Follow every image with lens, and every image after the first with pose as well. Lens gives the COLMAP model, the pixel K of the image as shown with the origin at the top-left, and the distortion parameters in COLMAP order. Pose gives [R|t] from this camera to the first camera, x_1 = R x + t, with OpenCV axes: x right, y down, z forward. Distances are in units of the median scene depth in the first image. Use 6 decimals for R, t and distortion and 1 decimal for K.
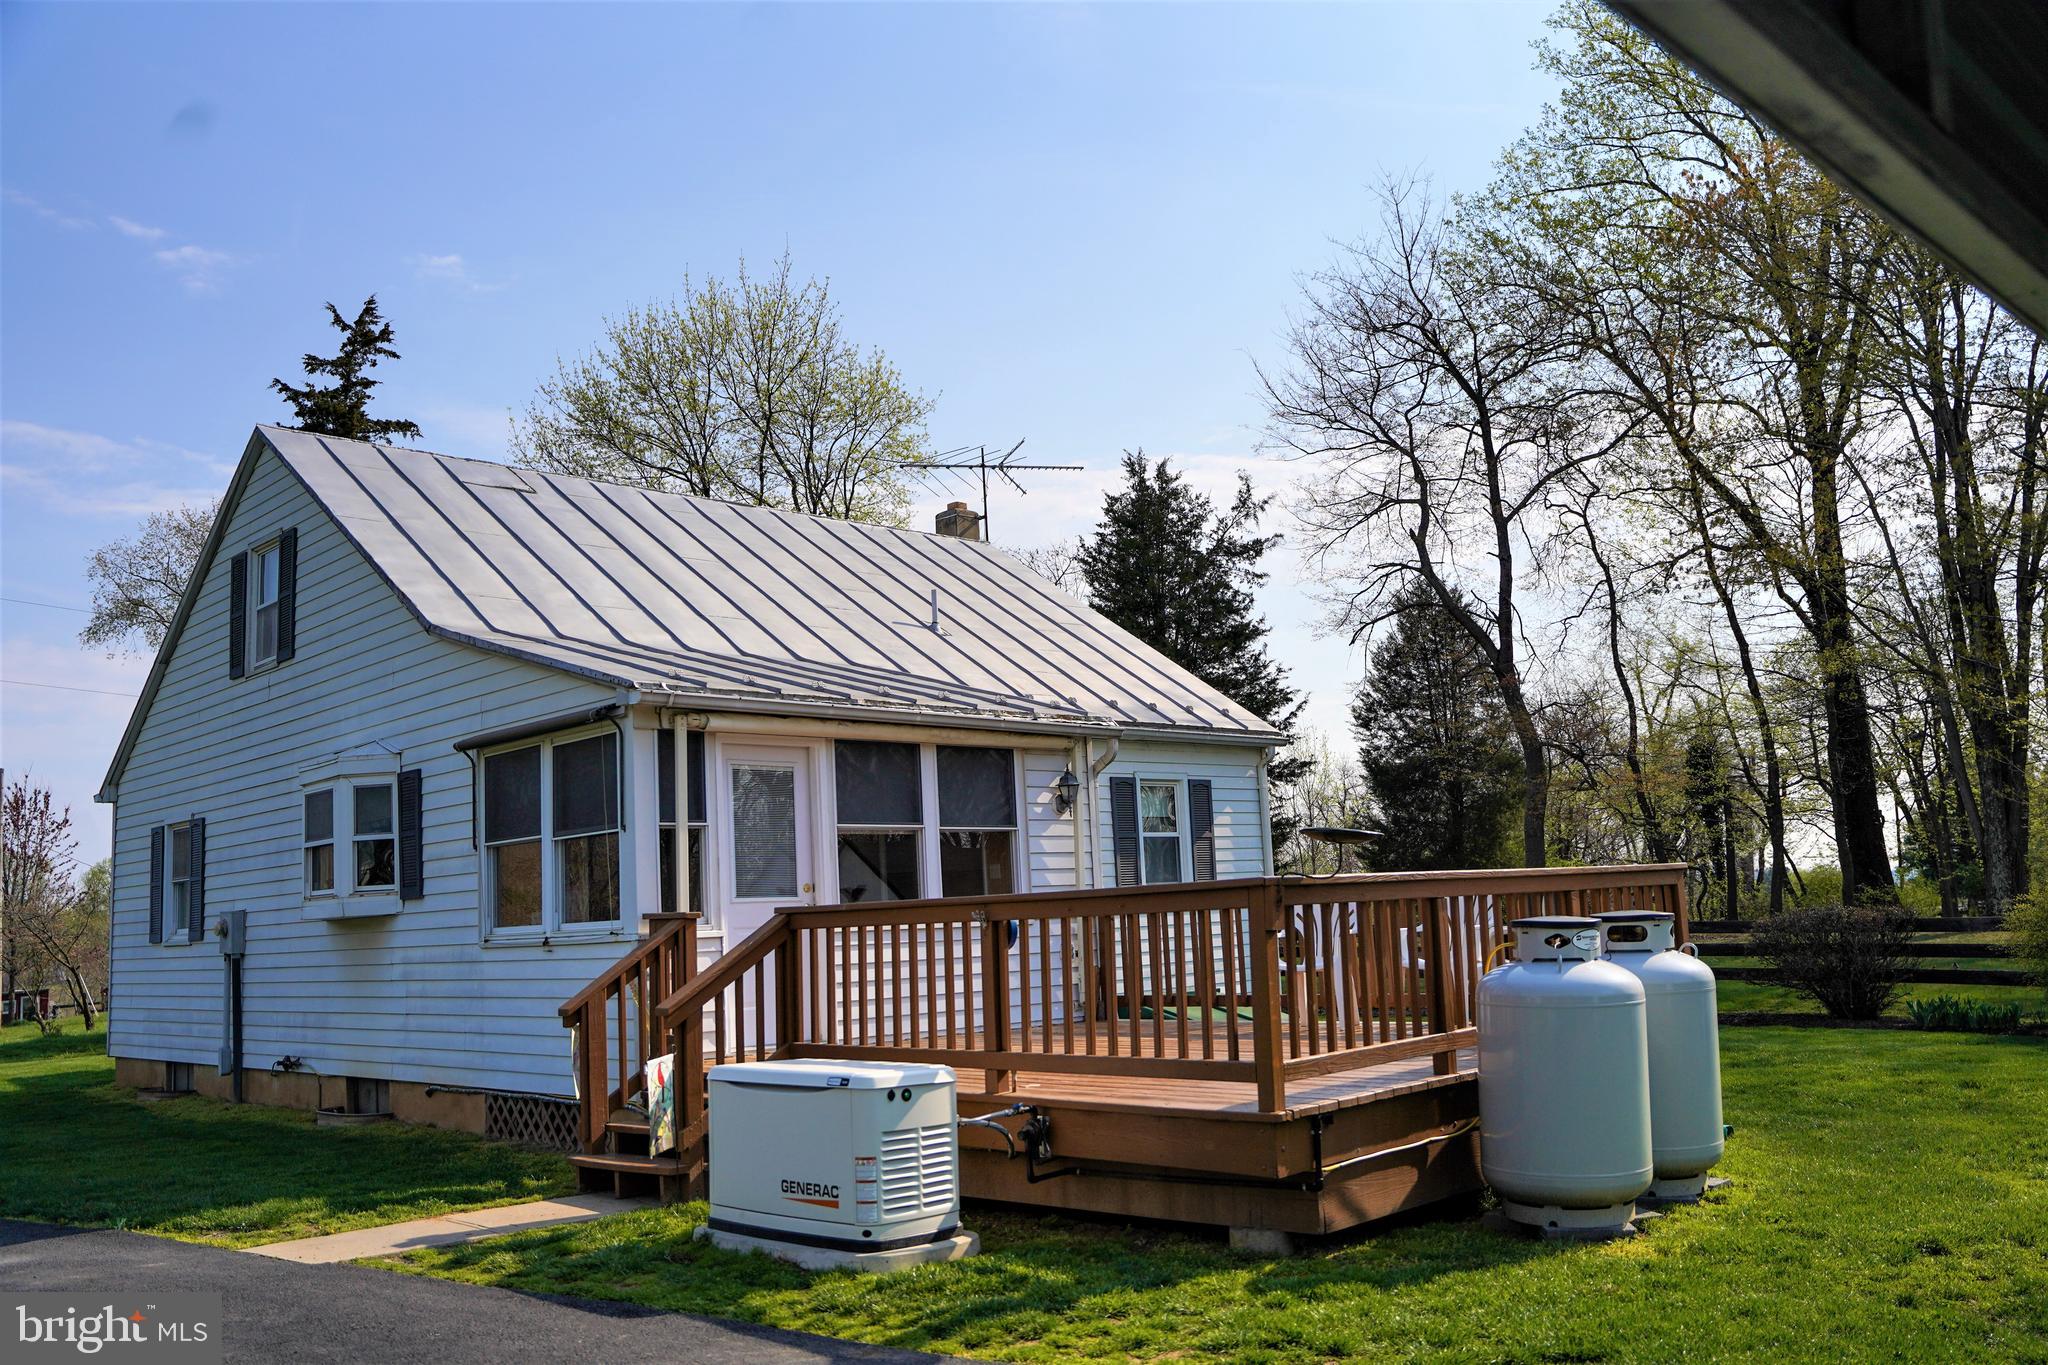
lens RADIAL K [[1696.1, 0, 1024.0], [0, 1696.1, 682.5], [0, 0, 1]] dist [-0.006667, -0.002148]
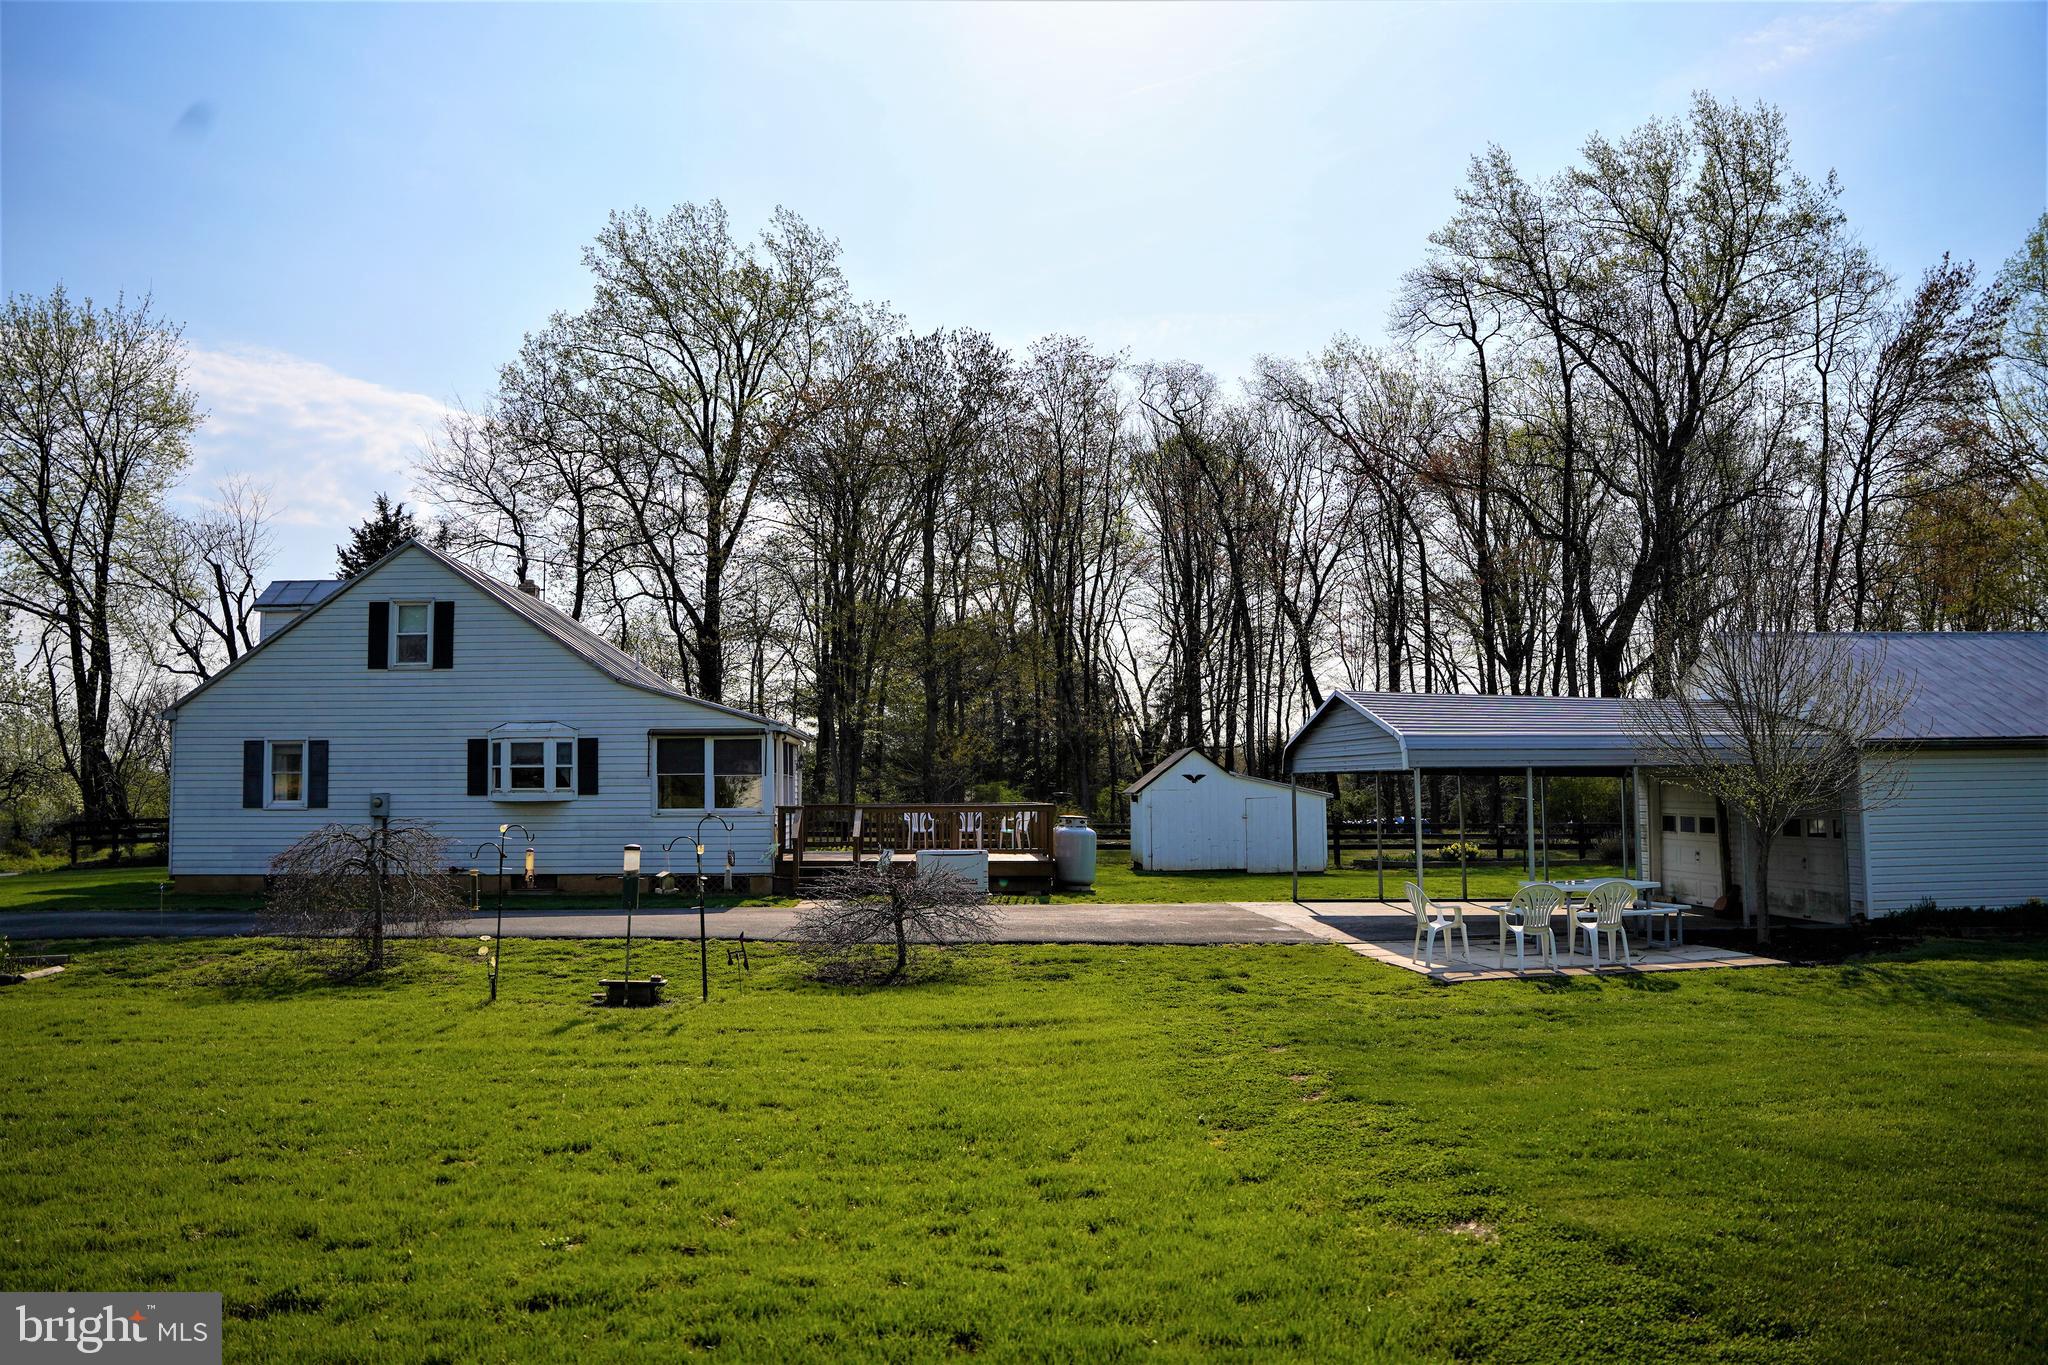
lens RADIAL K [[1401.3, 0, 1024.0], [0, 1401.3, 682.5], [0, 0, 1]] dist [-0.169267, 0.134739]
pose [[0.681322, 0.100832, 0.725006, -0.898272], [-0.119171, 0.992532, -0.026048, -0.028805], [-0.722218, -0.068653, 0.688250, -0.461937]]
